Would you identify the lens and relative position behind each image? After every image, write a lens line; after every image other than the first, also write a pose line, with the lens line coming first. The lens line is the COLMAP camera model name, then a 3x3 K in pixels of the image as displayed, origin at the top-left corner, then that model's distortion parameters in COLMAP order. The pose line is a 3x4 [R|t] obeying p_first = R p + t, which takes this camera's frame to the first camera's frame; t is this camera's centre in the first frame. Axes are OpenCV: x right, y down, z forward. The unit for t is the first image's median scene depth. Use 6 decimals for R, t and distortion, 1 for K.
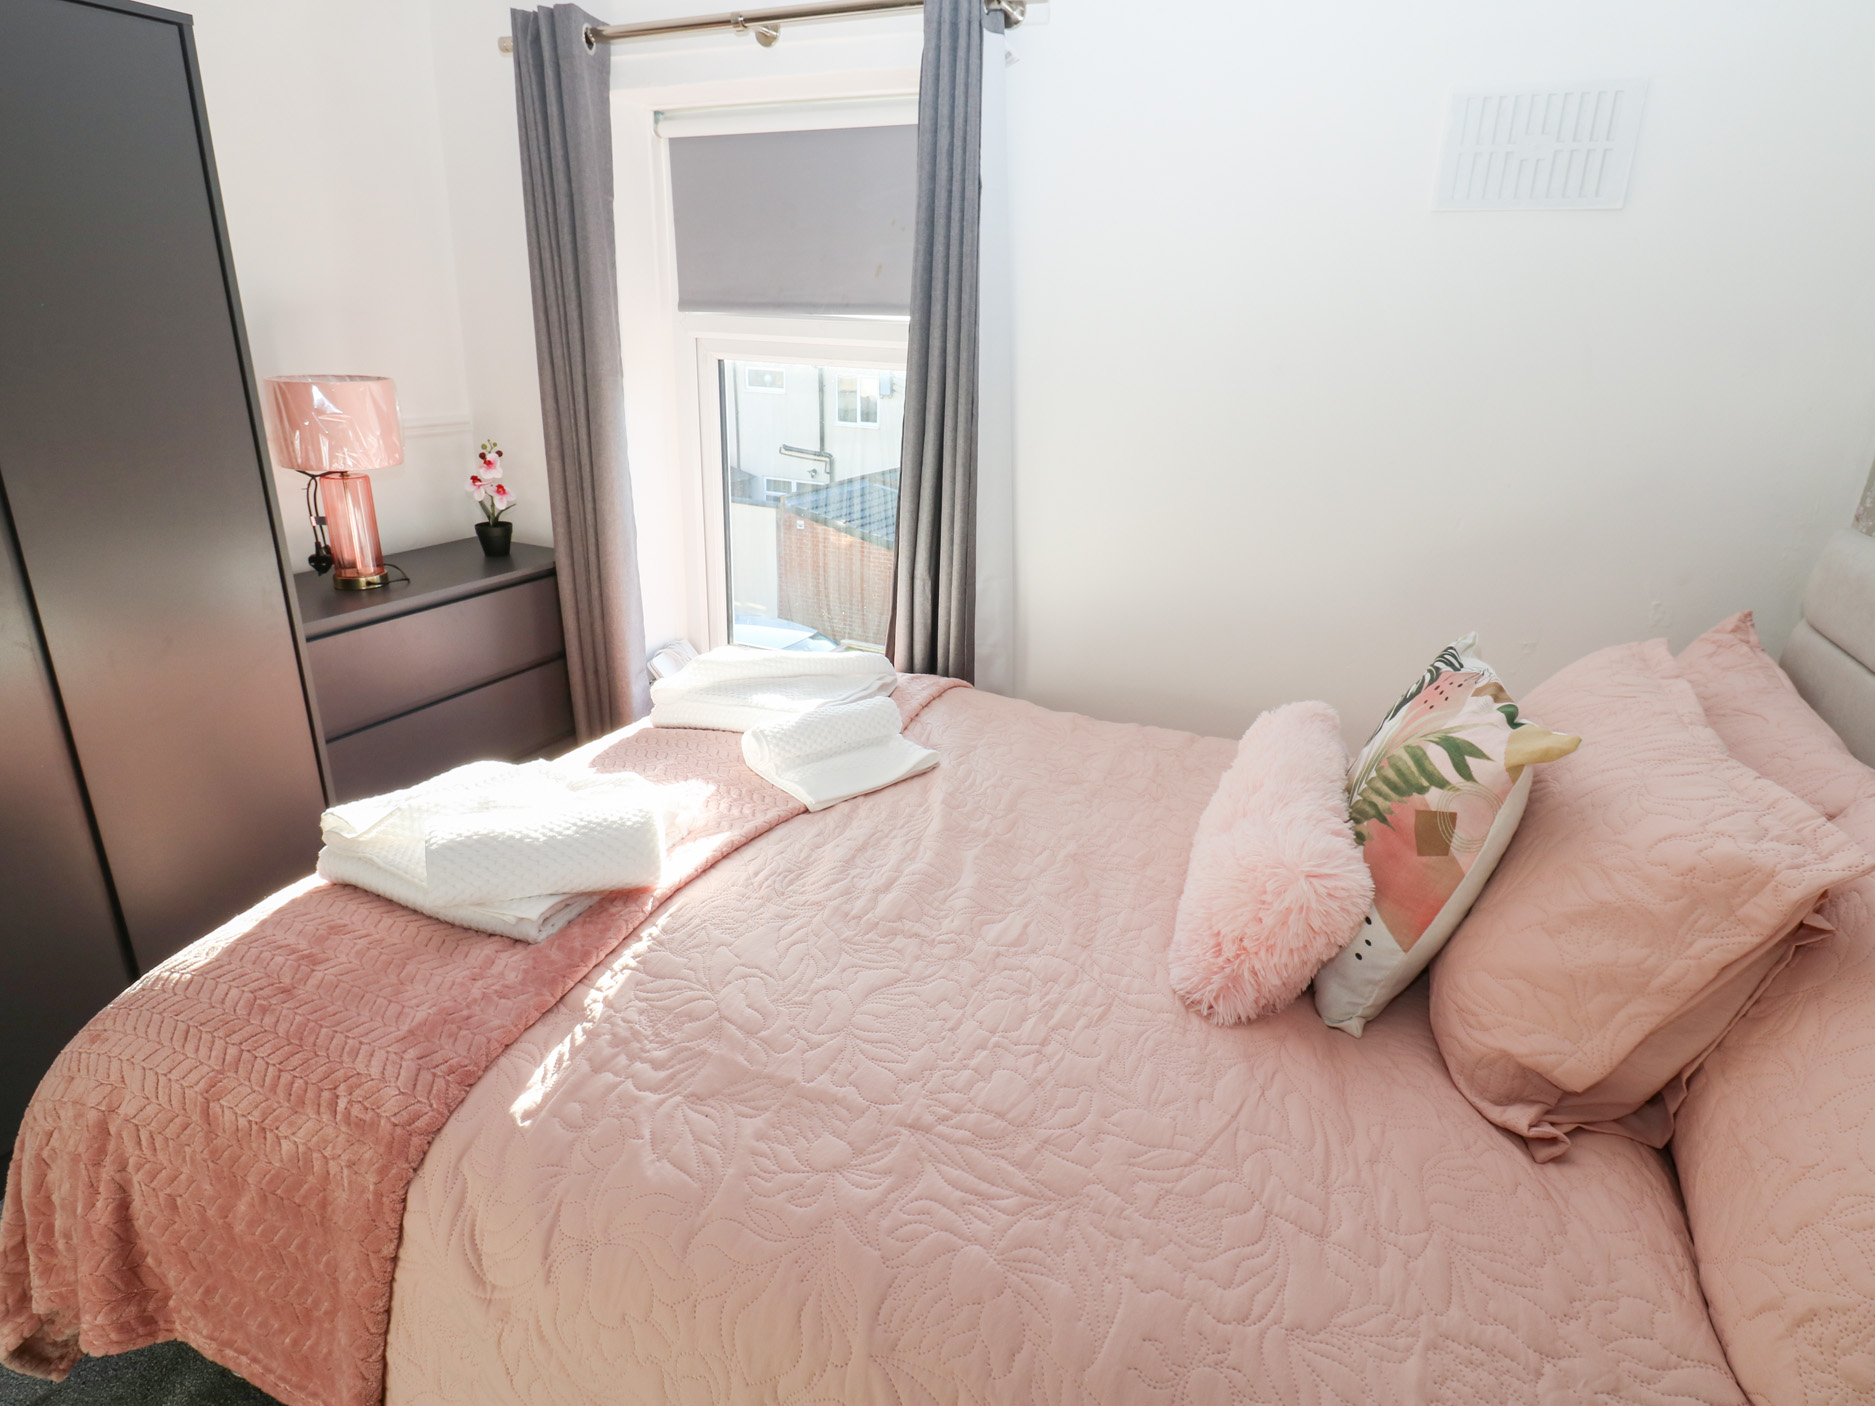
lens RADIAL K [[1002.4, 0, 963.6], [0, 1002.4, 669.8], [0, 0, 1]] dist [-0.003902, -0.011318]
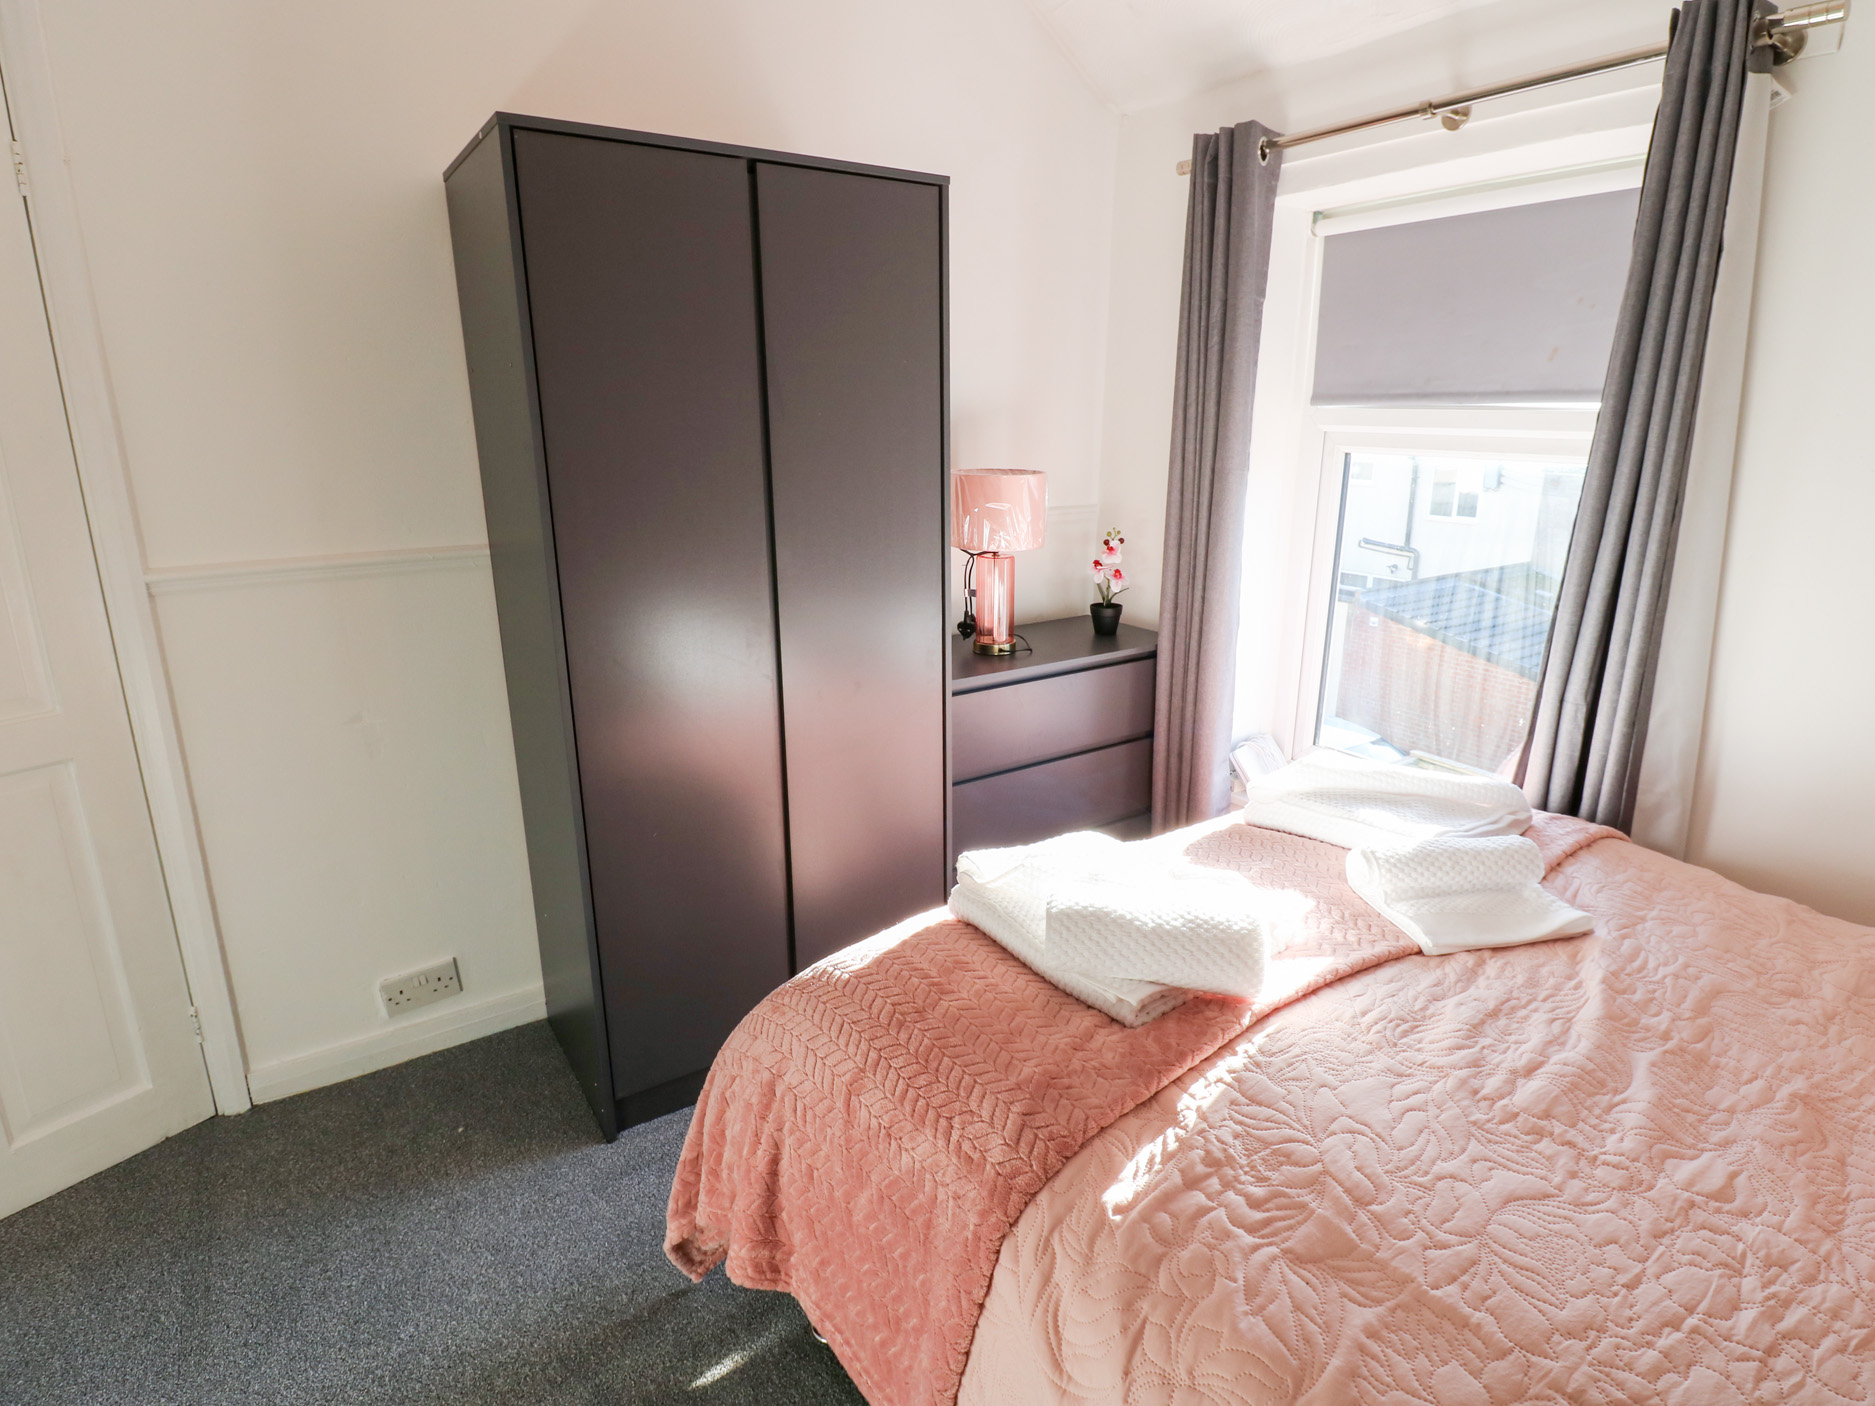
lens RADIAL K [[1002.4, 0, 963.6], [0, 1002.4, 669.8], [0, 0, 1]] dist [-0.003902, -0.011318]
pose [[0.859109, 0.097843, -0.502354, -0.099442], [-0.140270, 0.988985, -0.047261, -0.009345], [0.492196, 0.111068, 0.863370, 0.013073]]
